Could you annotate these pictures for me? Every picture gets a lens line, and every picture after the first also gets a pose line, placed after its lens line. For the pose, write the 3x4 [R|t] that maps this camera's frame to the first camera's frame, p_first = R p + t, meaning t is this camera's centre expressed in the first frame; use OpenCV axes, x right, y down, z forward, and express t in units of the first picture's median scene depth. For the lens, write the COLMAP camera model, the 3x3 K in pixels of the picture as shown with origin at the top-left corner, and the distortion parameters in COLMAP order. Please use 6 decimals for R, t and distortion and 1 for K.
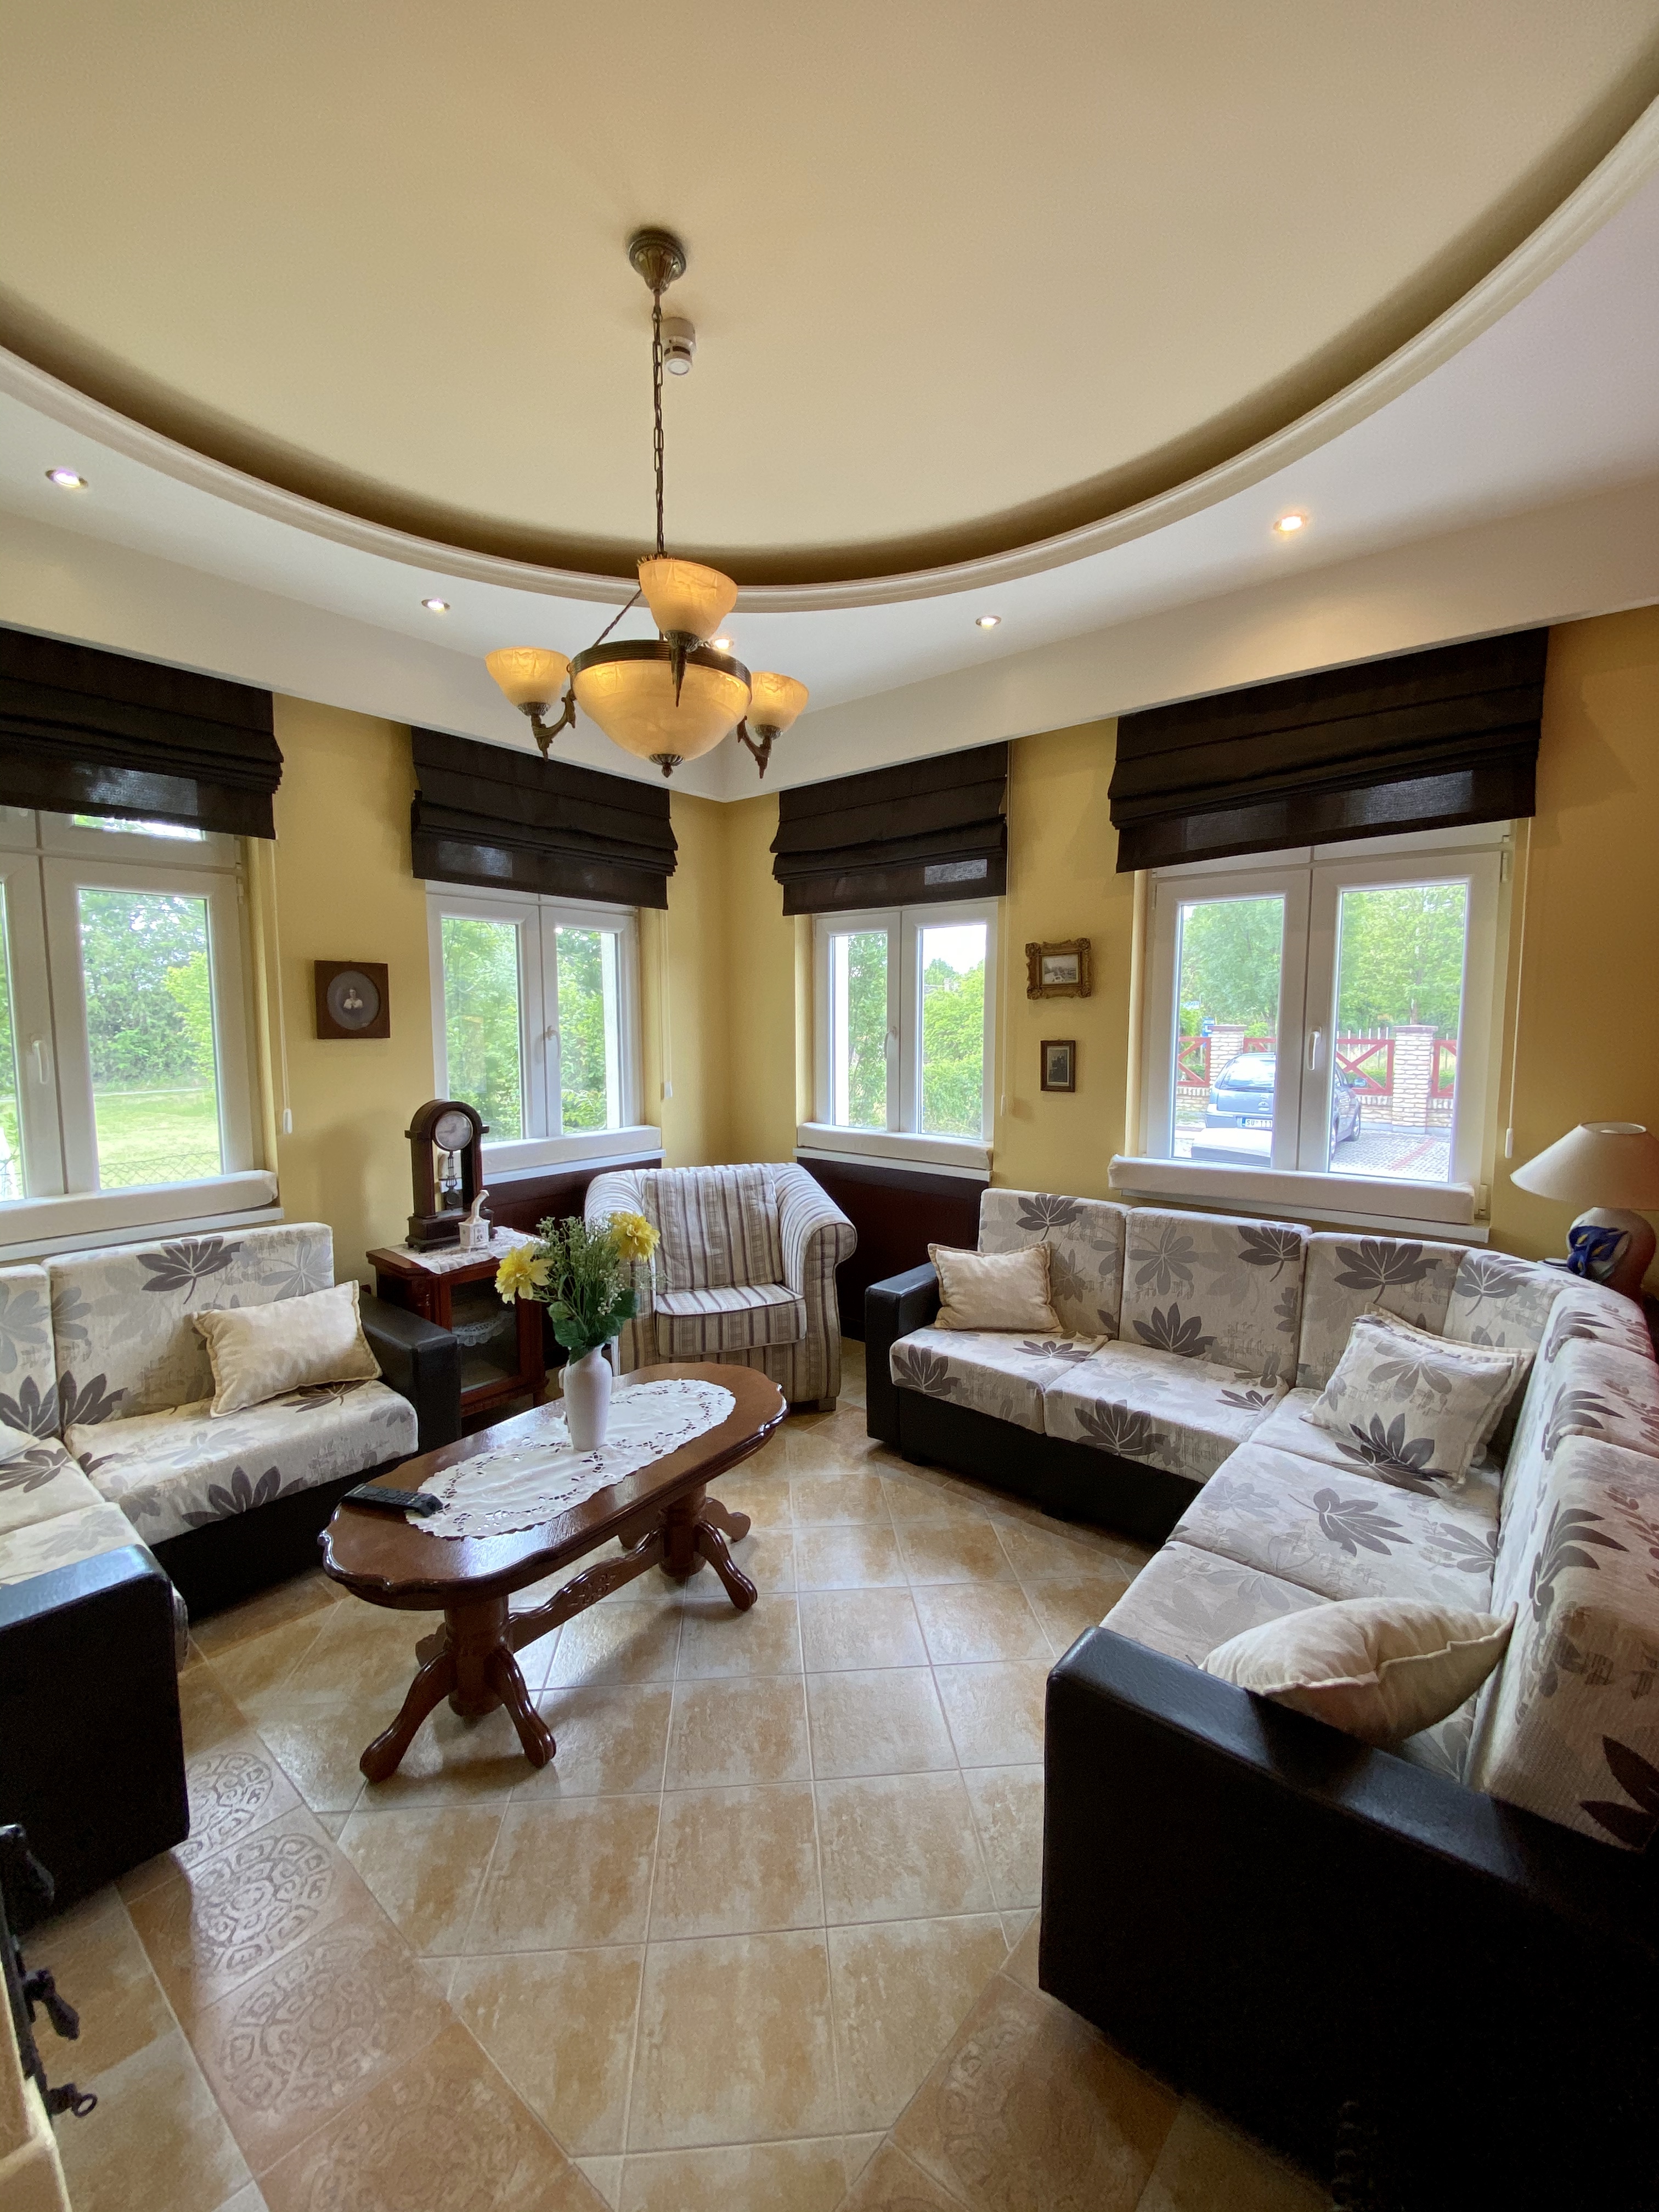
lens RADIAL K [[899.8, 0, 829.5], [0, 899.8, 1106.0], [0, 0, 1]] dist [0.044938, -0.038539]
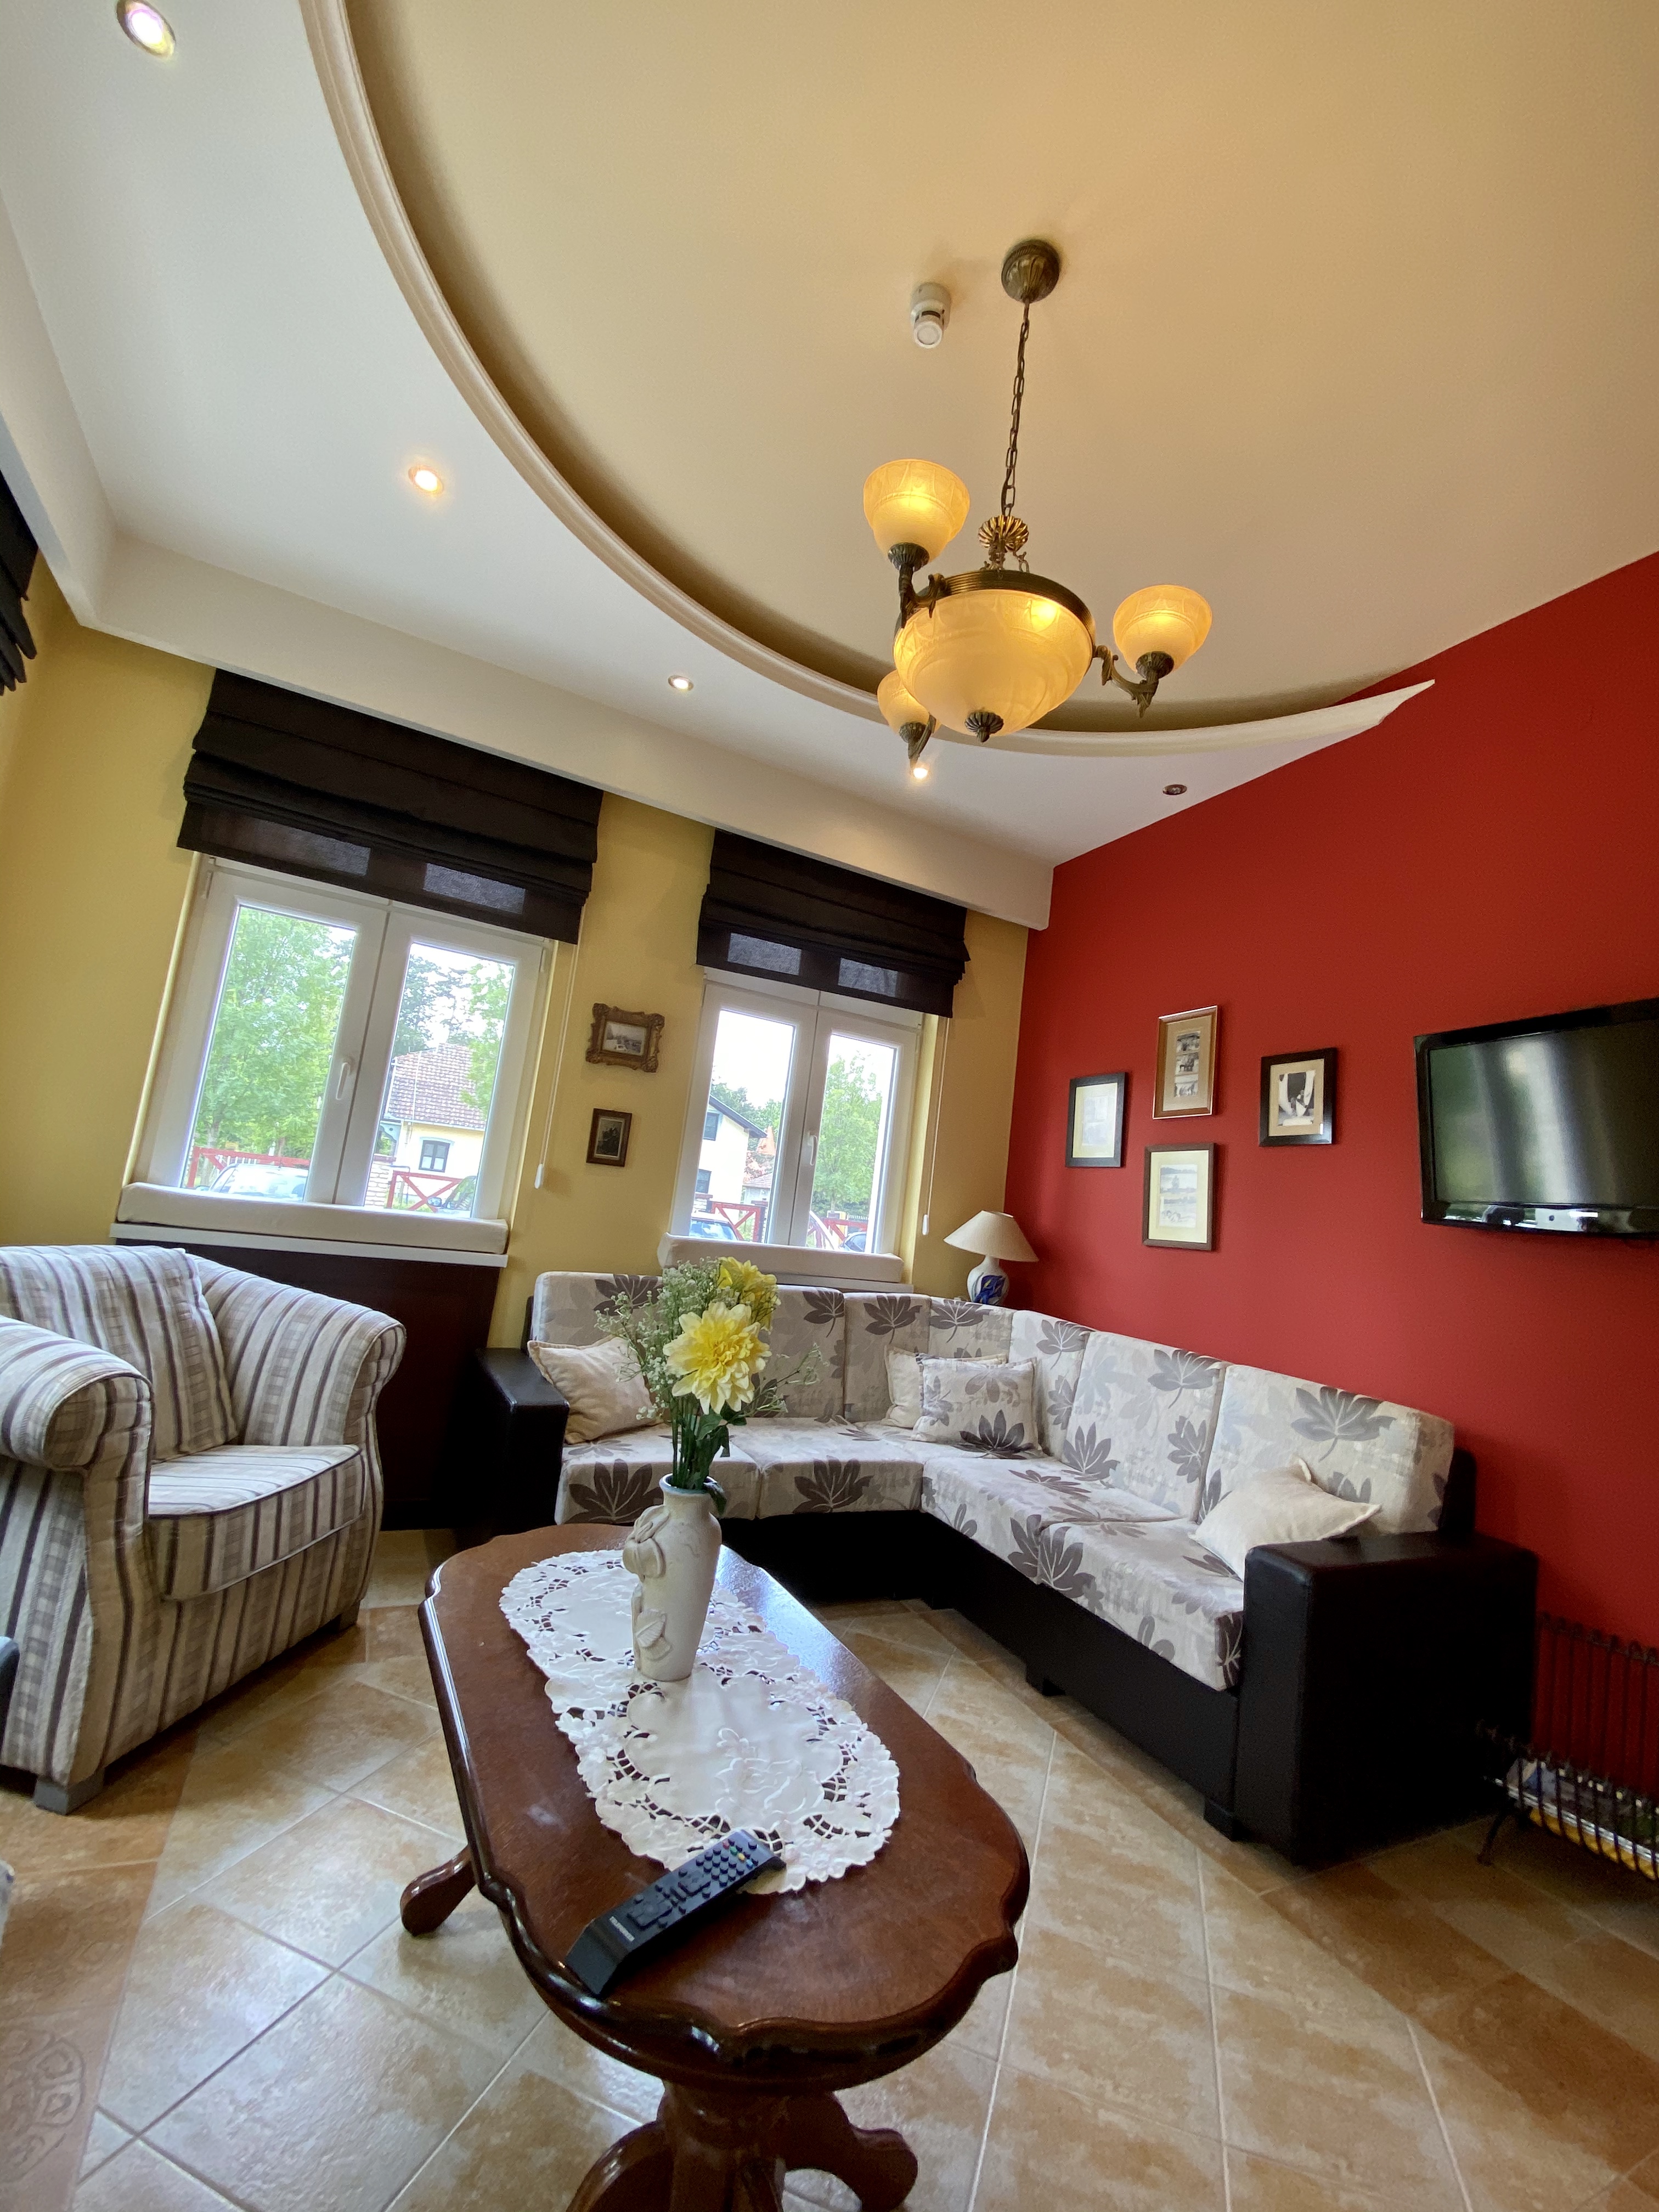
lens RADIAL K [[899.8, 0, 829.5], [0, 899.8, 1106.0], [0, 0, 1]] dist [0.044938, -0.038539]
pose [[0.390086, 0.162853, 0.906262, -0.552344], [-0.022792, 0.985641, -0.167306, 0.080343], [-0.920496, 0.044608, 0.388197, 0.458470]]
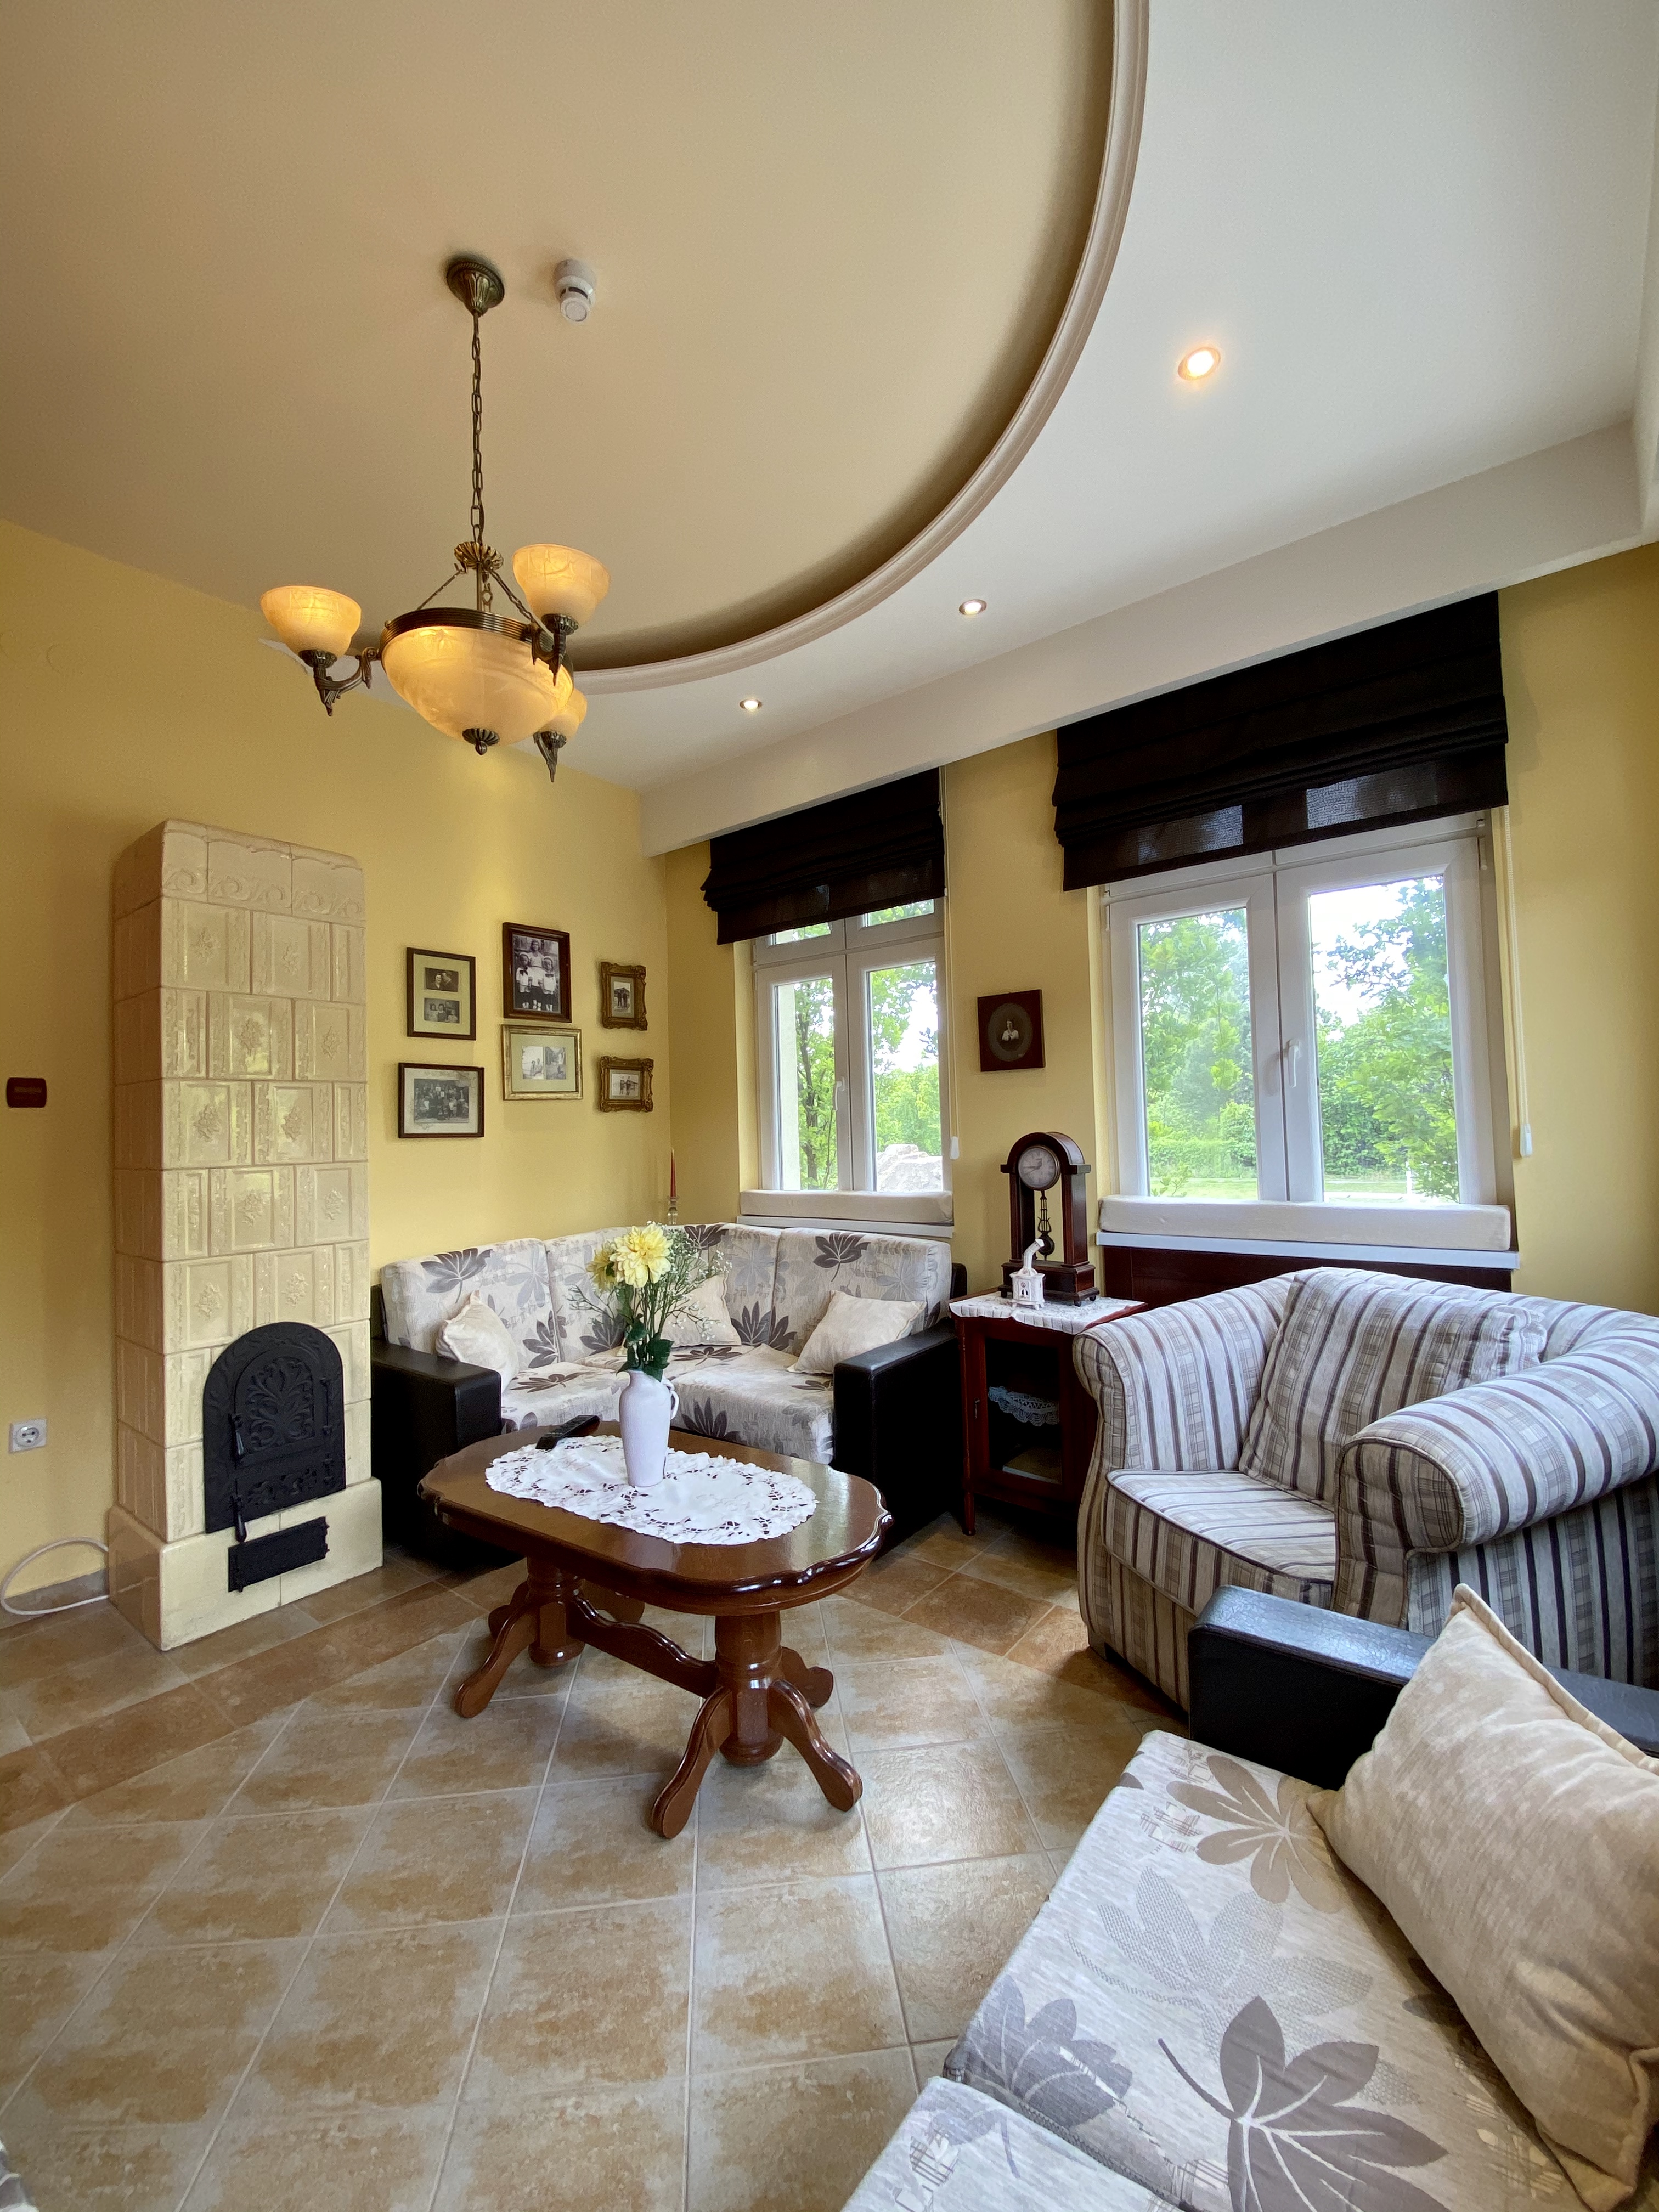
lens RADIAL K [[899.8, 0, 829.5], [0, 899.8, 1106.0], [0, 0, 1]] dist [0.044938, -0.038539]
pose [[0.032390, -0.025018, -0.999162, 0.451069], [-0.071989, 0.997032, -0.027298, 0.006132], [0.996879, 0.072813, 0.030493, 0.771771]]
